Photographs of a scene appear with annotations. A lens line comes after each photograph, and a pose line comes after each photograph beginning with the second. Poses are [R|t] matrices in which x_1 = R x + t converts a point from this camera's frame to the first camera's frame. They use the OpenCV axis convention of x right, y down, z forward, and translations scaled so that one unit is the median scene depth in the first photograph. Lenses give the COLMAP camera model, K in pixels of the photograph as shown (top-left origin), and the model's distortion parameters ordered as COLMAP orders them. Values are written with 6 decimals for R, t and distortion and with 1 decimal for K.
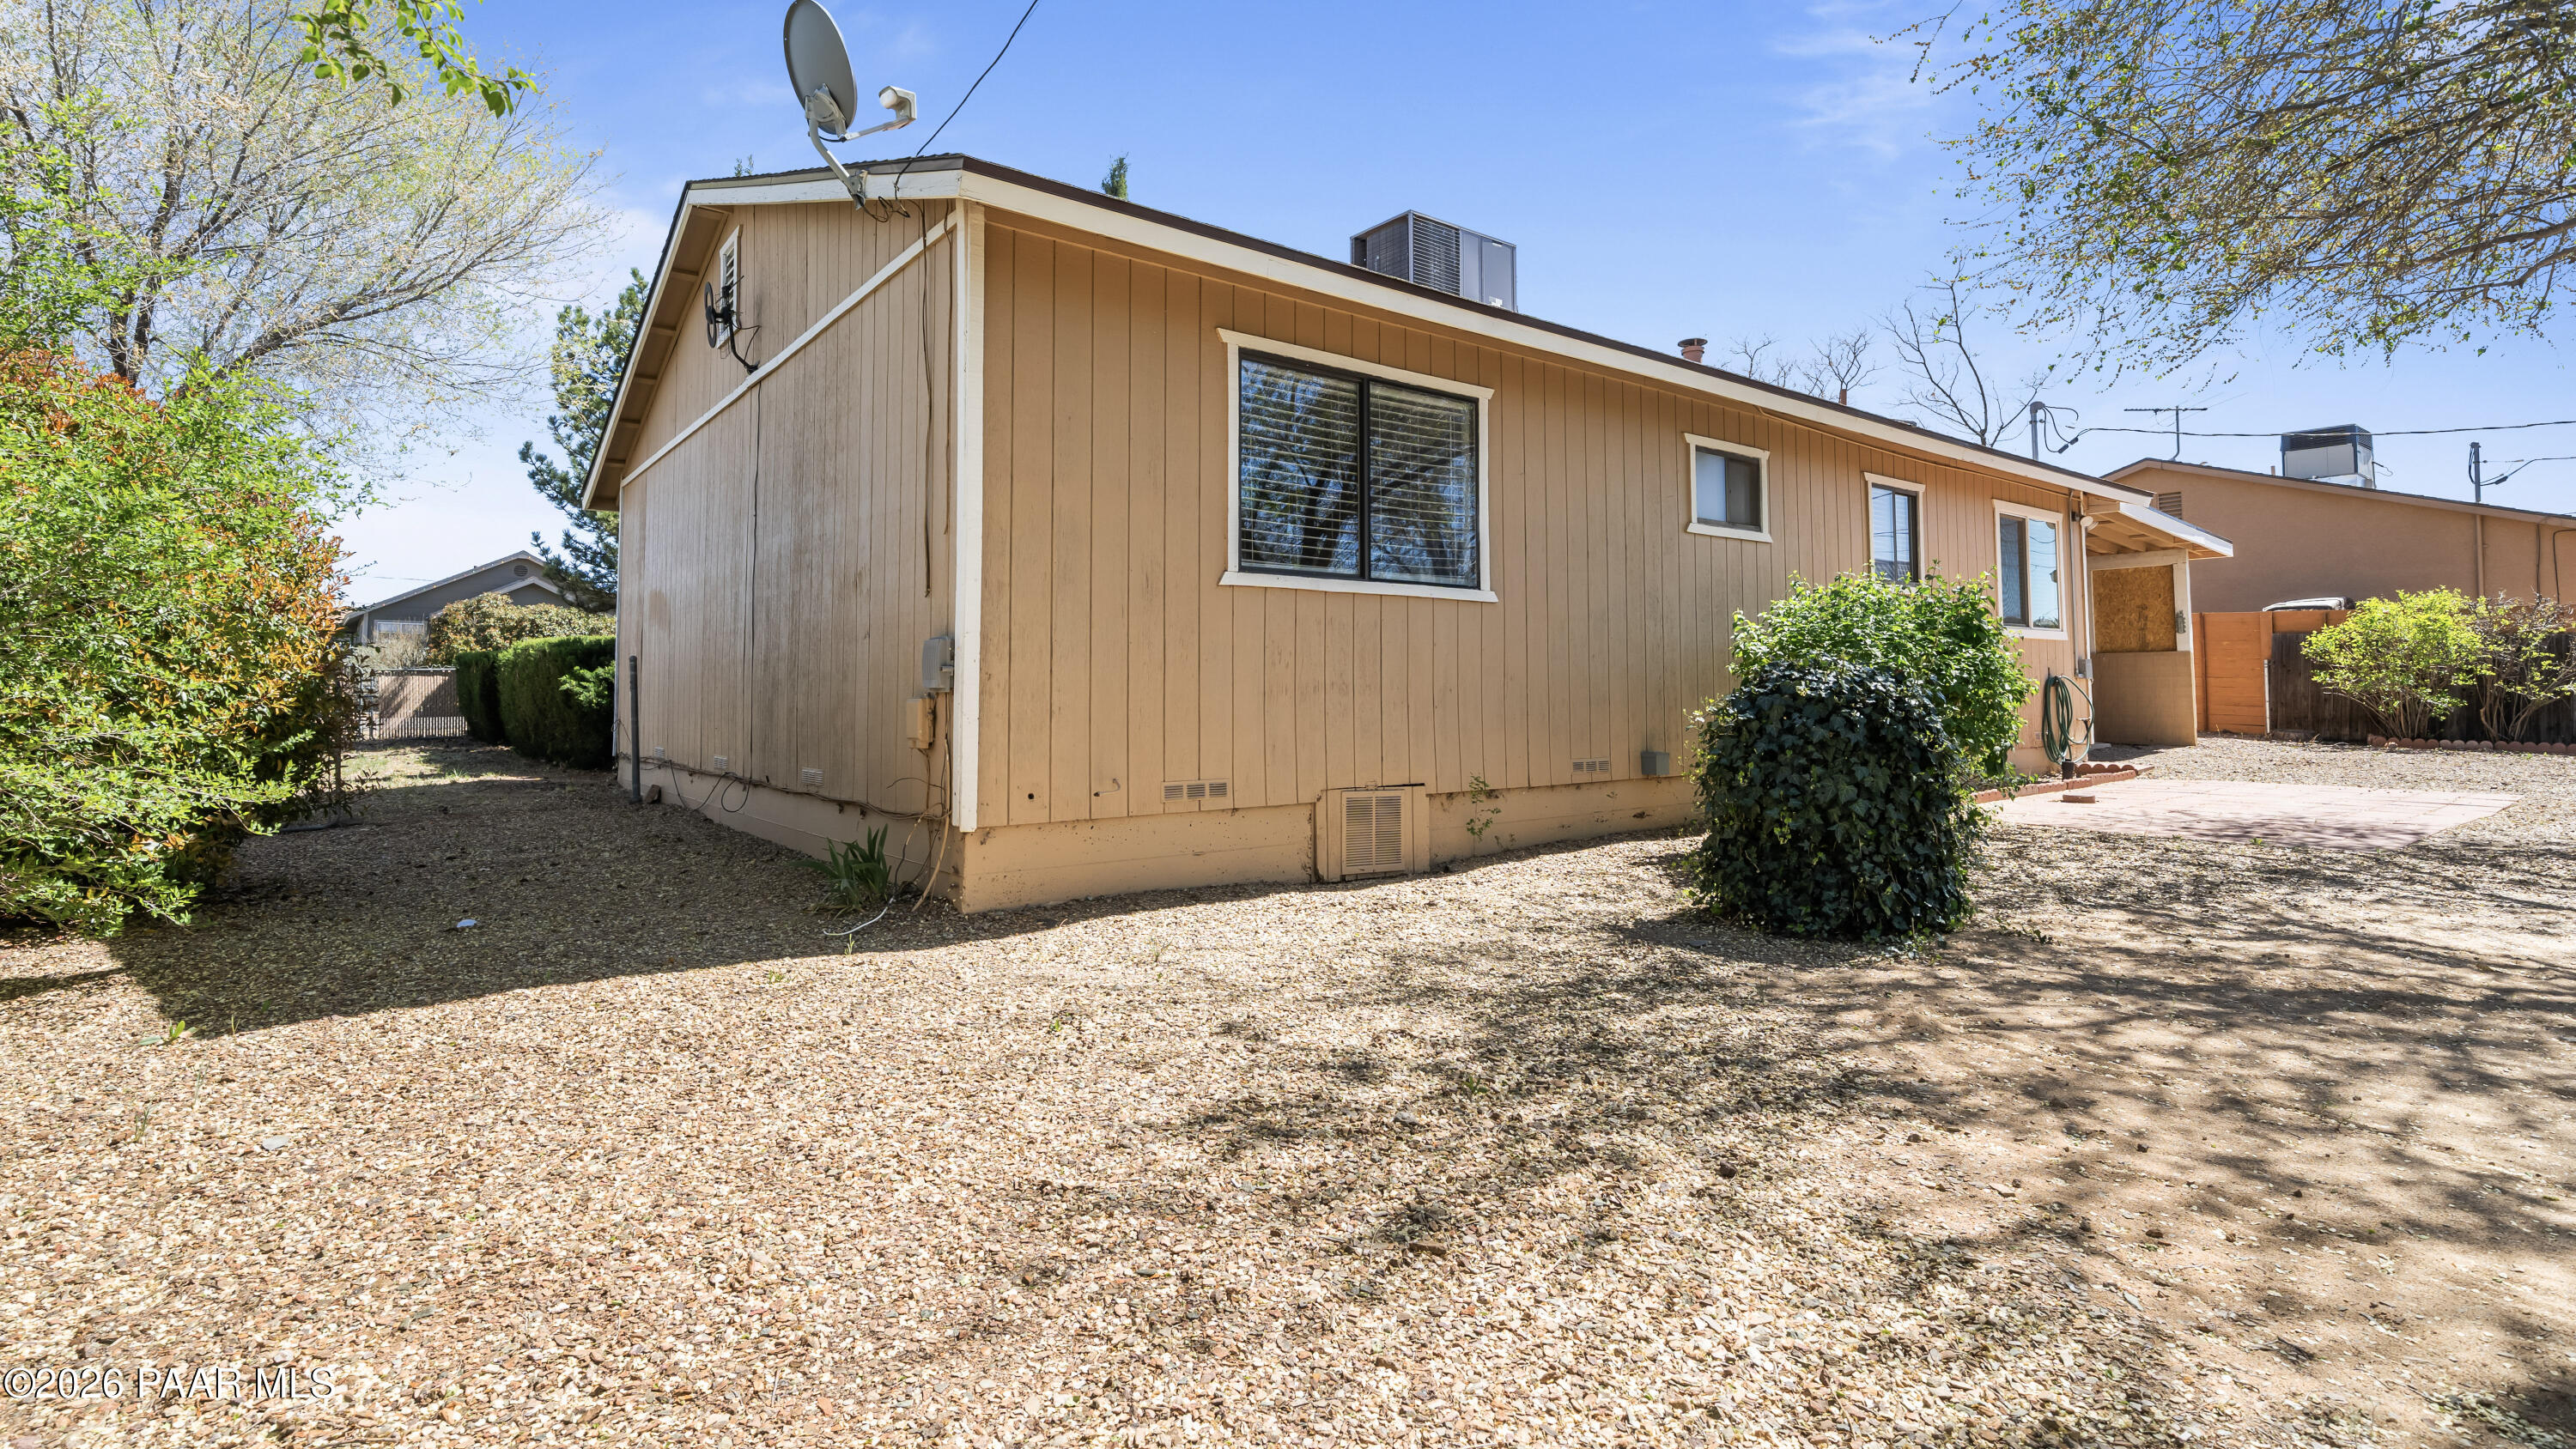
lens RADIAL K [[1206.3, 0, 1288.0], [0, 1206.3, 724.5], [0, 0, 1]] dist [-0.000930, -0.000397]
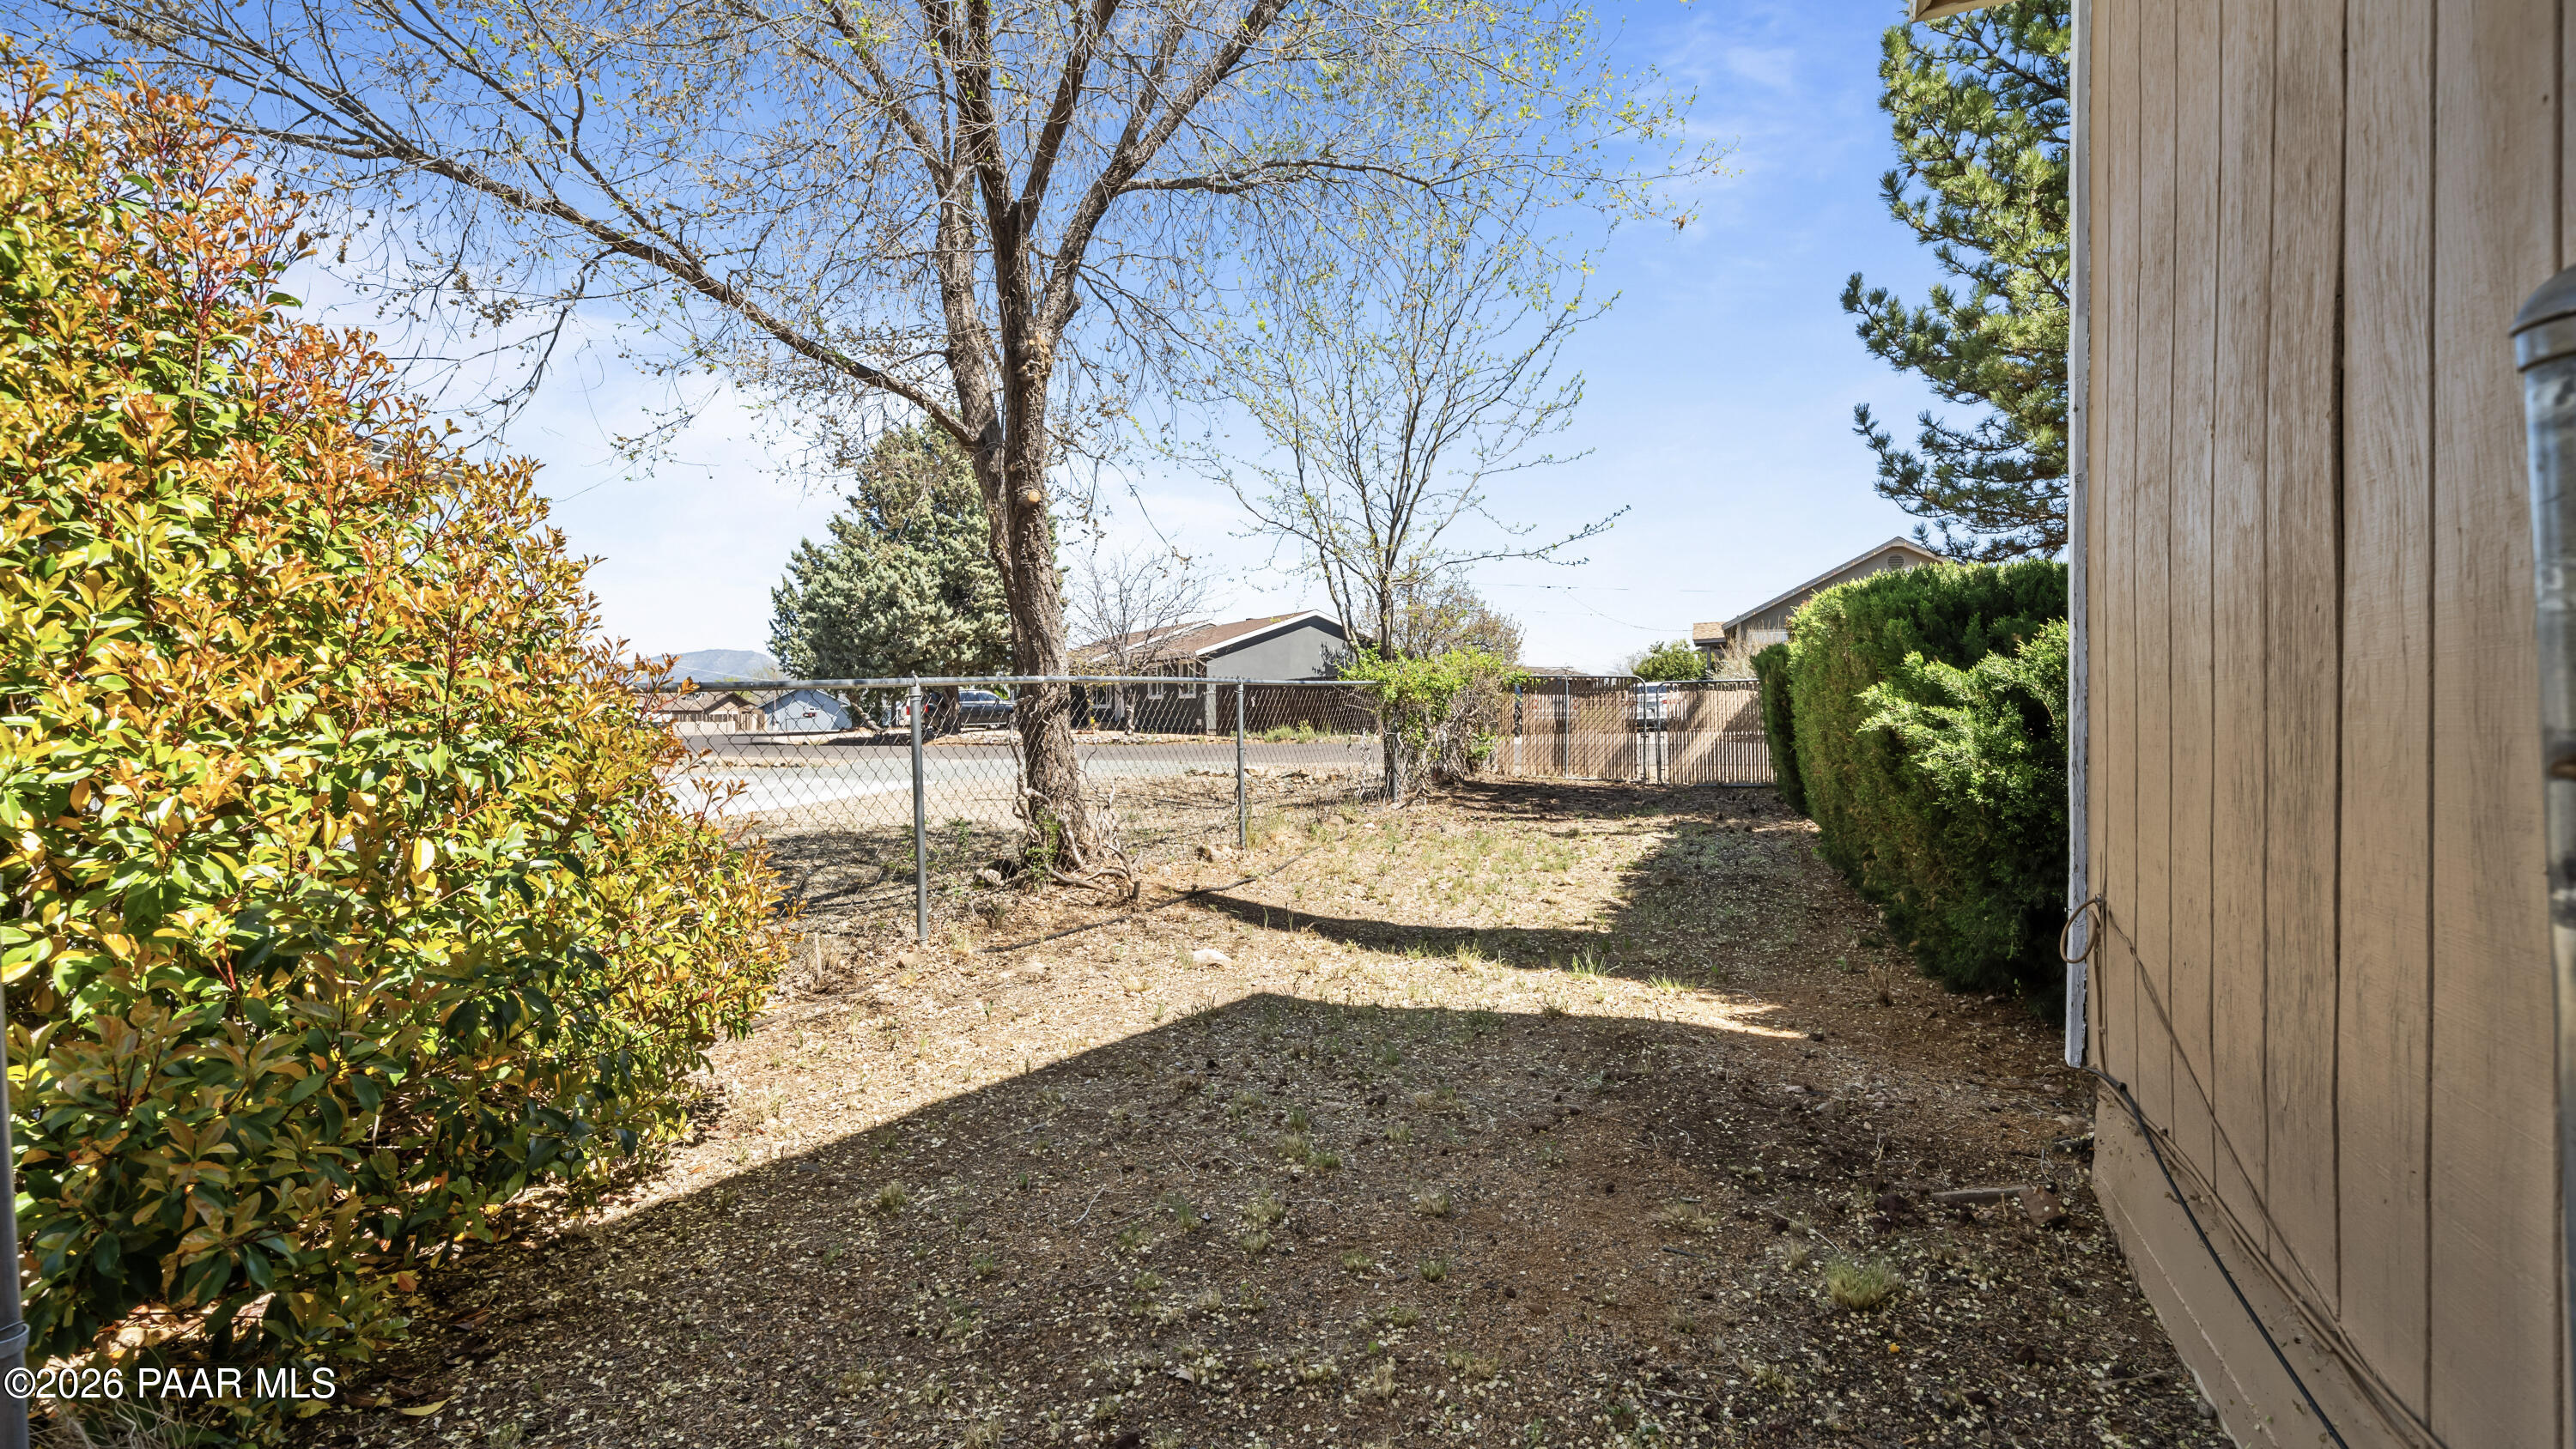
lens RADIAL K [[1175.6, 0, 1282.4], [0, 1175.6, 727.7], [0, 0, 1]] dist [-0.001773, -0.000258]
pose [[0.490996, -0.006587, -0.871137, -0.292170], [0.009373, 0.999953, -0.002279, -0.021858], [0.871112, -0.007046, 0.491034, 0.509005]]
